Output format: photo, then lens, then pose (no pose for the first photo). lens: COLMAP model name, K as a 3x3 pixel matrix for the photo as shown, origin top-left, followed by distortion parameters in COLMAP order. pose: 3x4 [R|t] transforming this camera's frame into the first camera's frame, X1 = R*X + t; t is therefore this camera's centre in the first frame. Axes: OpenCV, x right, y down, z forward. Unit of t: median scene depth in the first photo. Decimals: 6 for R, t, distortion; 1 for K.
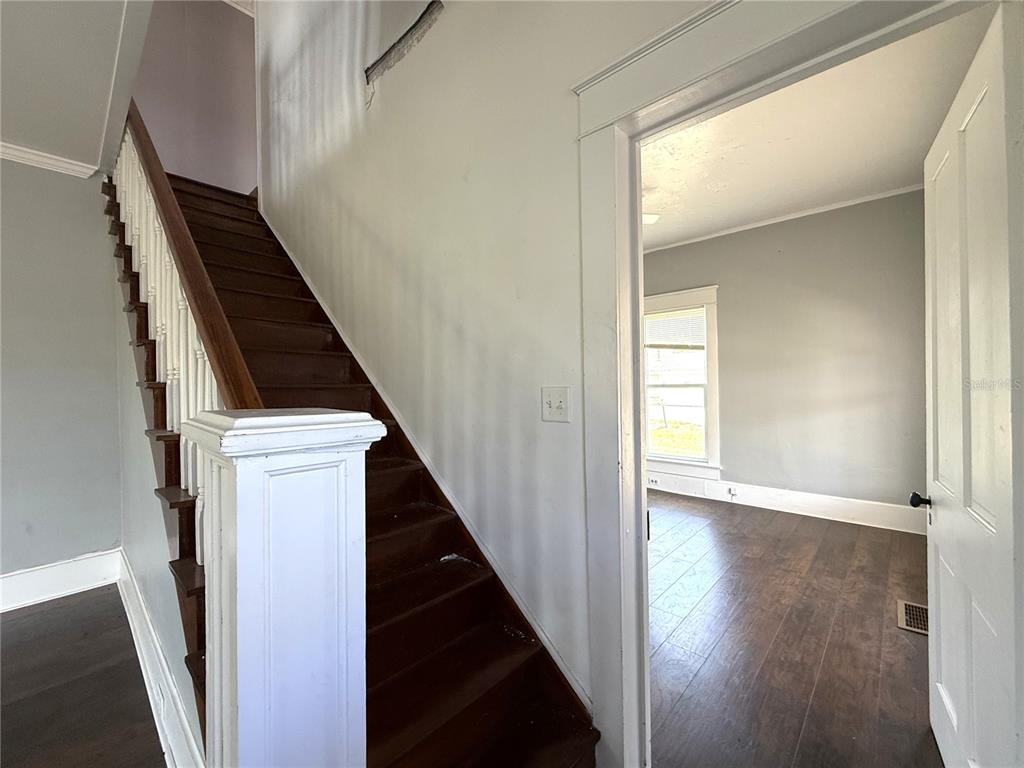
lens RADIAL K [[421.7, 0, 506.8], [0, 421.7, 378.9], [0, 0, 1]] dist [-0.000910, 0.000950]
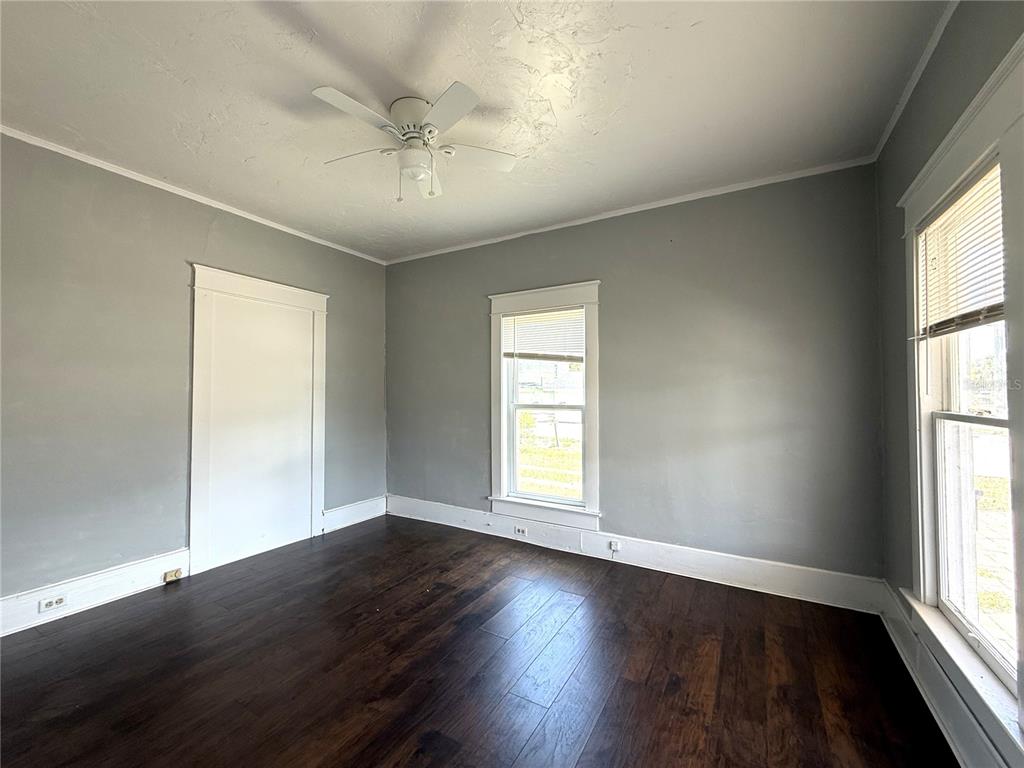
lens RADIAL K [[421.7, 0, 510.9], [0, 421.7, 384.2], [0, 0, 1]] dist [-0.000910, 0.000950]
pose [[0.972697, 0.019955, 0.231221, 0.177139], [-0.014955, 0.999615, -0.023354, -0.008345], [-0.231598, 0.019259, 0.972621, 0.302100]]
